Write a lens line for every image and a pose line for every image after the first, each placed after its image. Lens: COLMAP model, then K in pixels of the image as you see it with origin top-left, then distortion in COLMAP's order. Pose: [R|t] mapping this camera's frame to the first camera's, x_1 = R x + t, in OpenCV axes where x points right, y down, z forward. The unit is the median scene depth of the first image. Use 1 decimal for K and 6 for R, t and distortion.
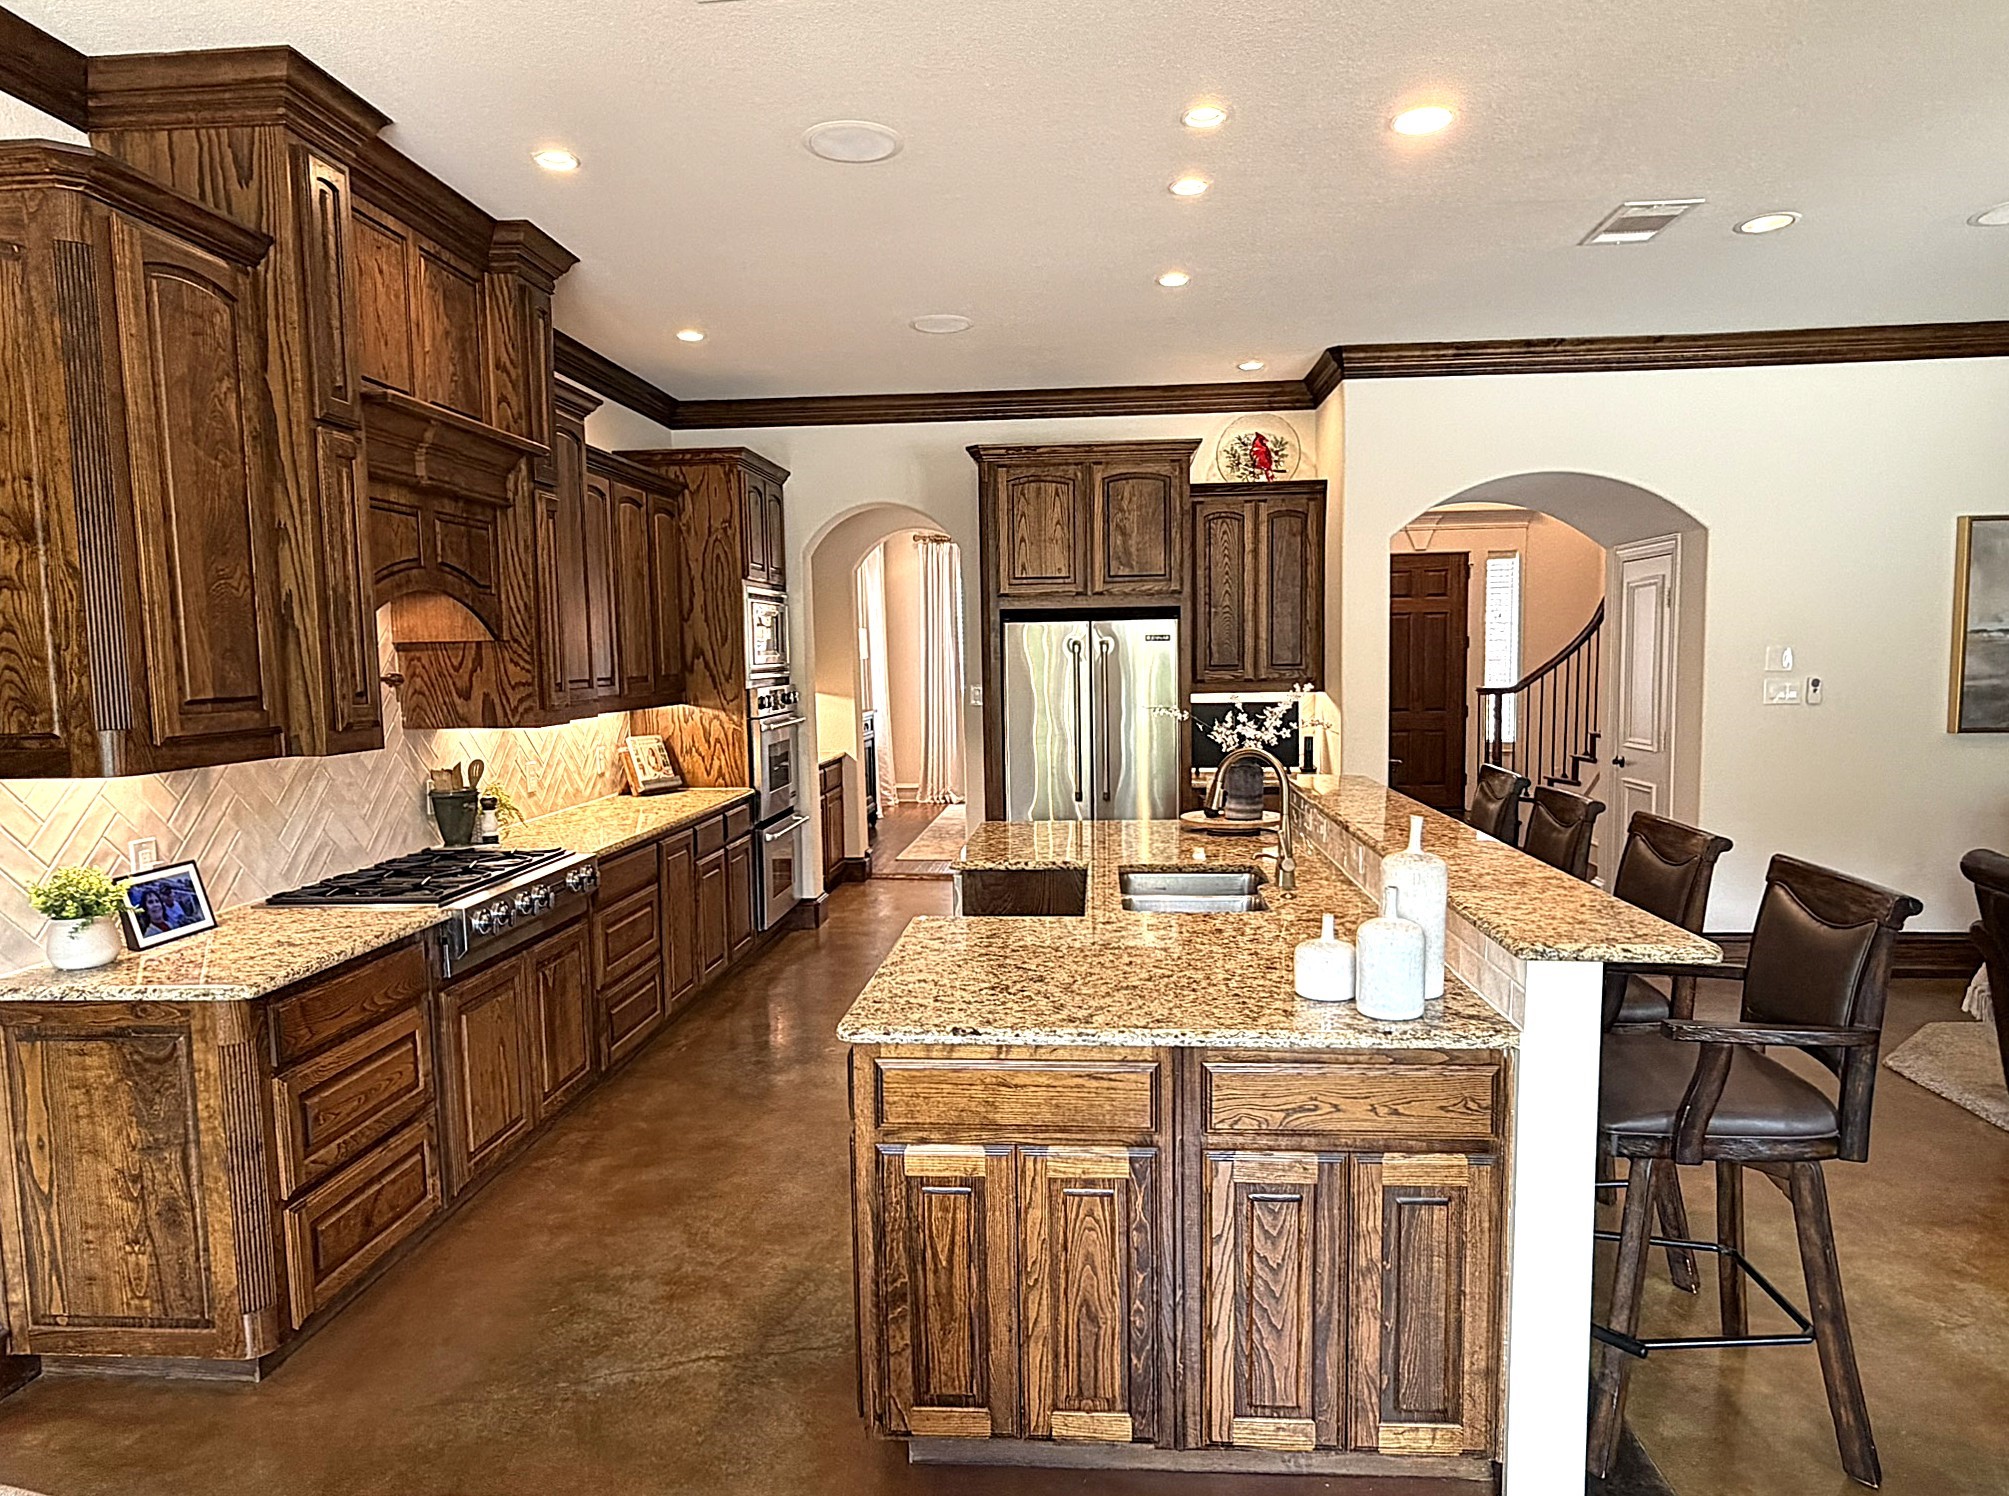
lens RADIAL K [[1183.2, 0, 1008.1], [0, 1183.2, 757.4], [0, 0, 1]] dist [0.003107, -0.004679]
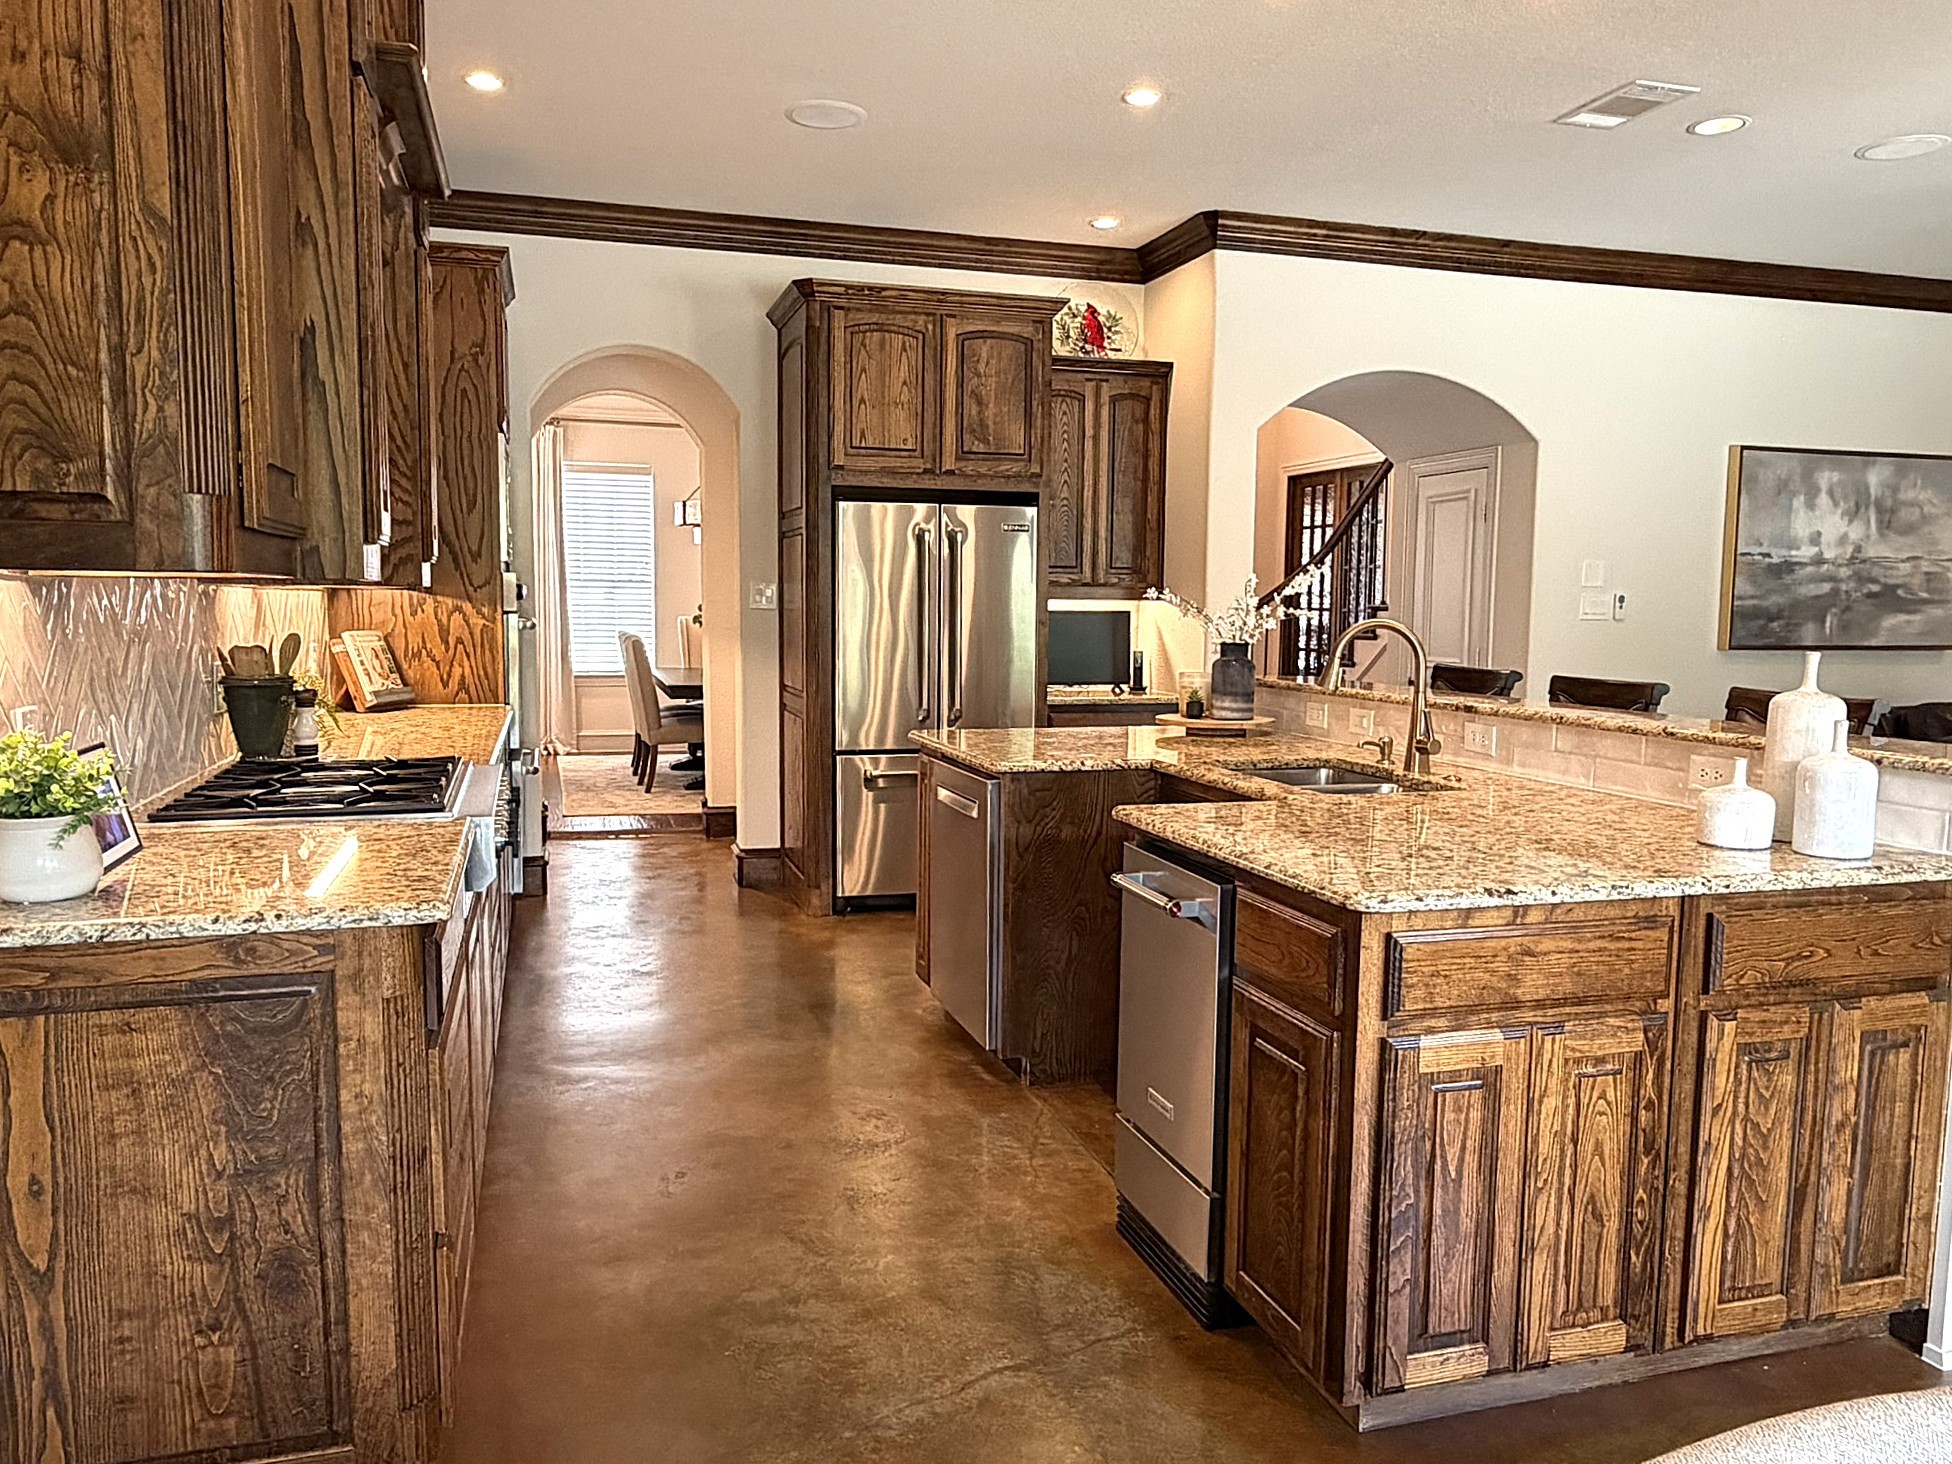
lens RADIAL K [[1378.9, 0, 974.0], [0, 1378.9, 730.9], [0, 0, 1]] dist [0.006636, -0.007831]
pose [[0.936214, -0.006438, 0.351371, -0.620630], [0.003923, 0.999961, 0.007868, 0.092866], [-0.351408, -0.005988, 0.936203, 0.184557]]
